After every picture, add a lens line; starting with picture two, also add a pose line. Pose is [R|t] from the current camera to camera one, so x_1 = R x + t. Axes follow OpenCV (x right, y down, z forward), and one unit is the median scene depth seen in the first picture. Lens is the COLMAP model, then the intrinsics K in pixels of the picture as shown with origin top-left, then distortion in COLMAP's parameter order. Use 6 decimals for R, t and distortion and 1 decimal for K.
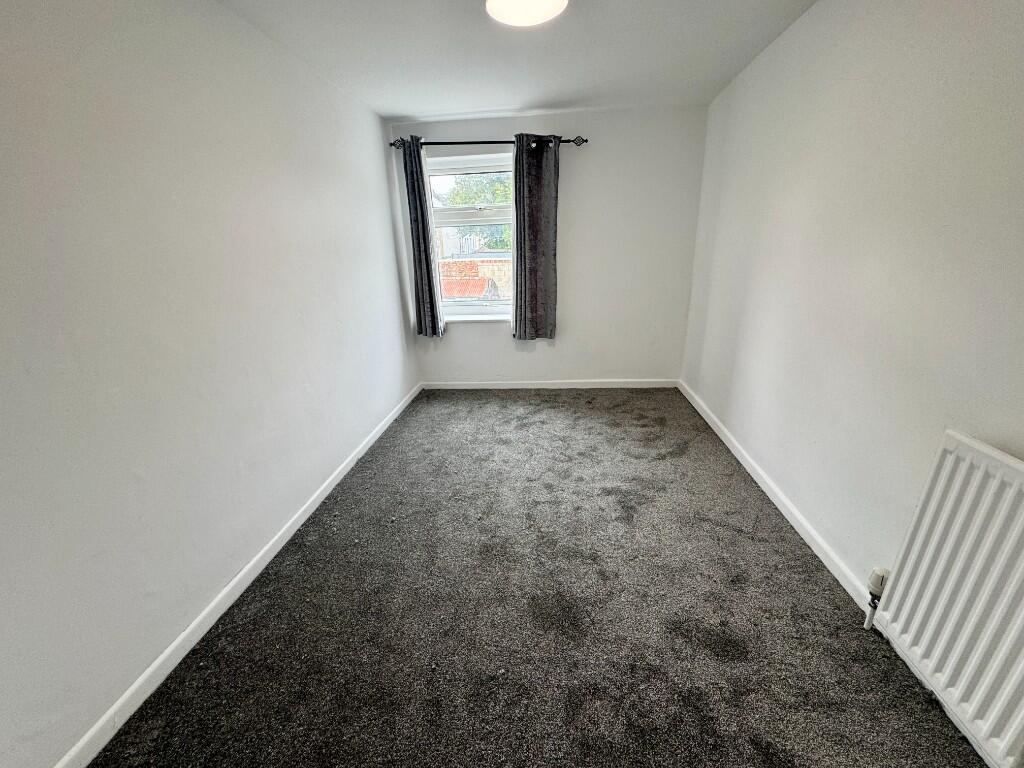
lens RADIAL K [[409.7, 0, 508.3], [0, 409.7, 384.2], [0, 0, 1]] dist [0.001338, 0.000024]
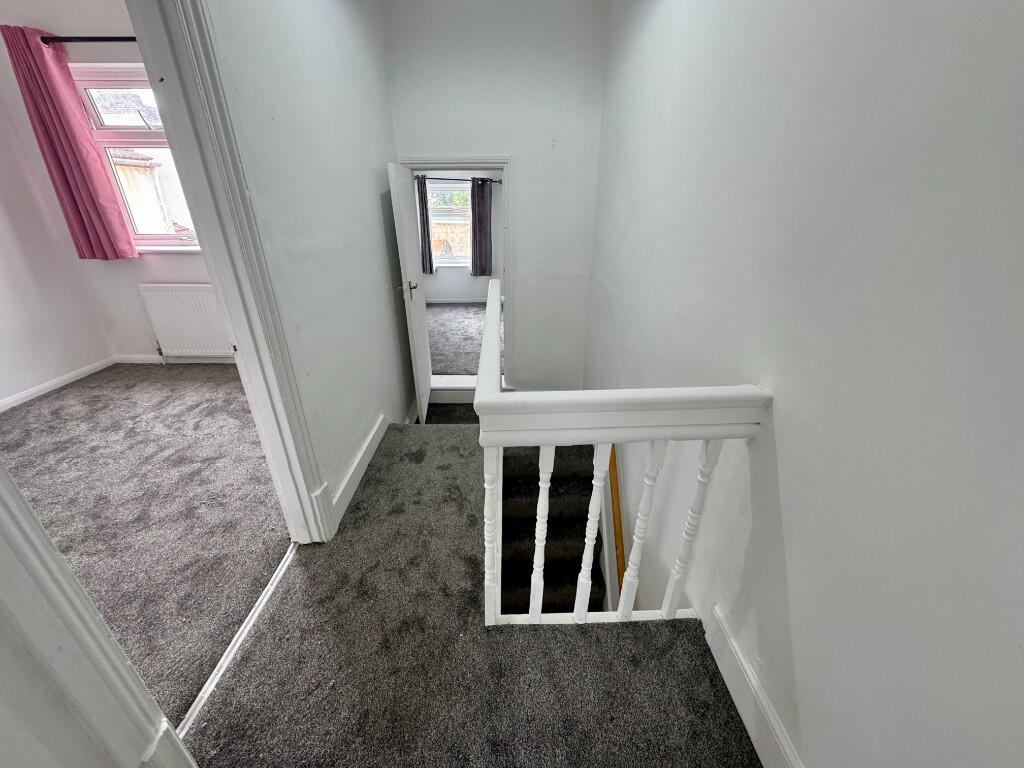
lens RADIAL K [[409.7, 0, 513.4], [0, 409.7, 391.8], [0, 0, 1]] dist [0.001338, 0.000024]
pose [[0.990931, -0.013508, 0.133689, -0.064187], [-0.000705, 0.994398, 0.105696, 0.269028], [-0.134368, -0.104832, 0.985371, -1.198917]]
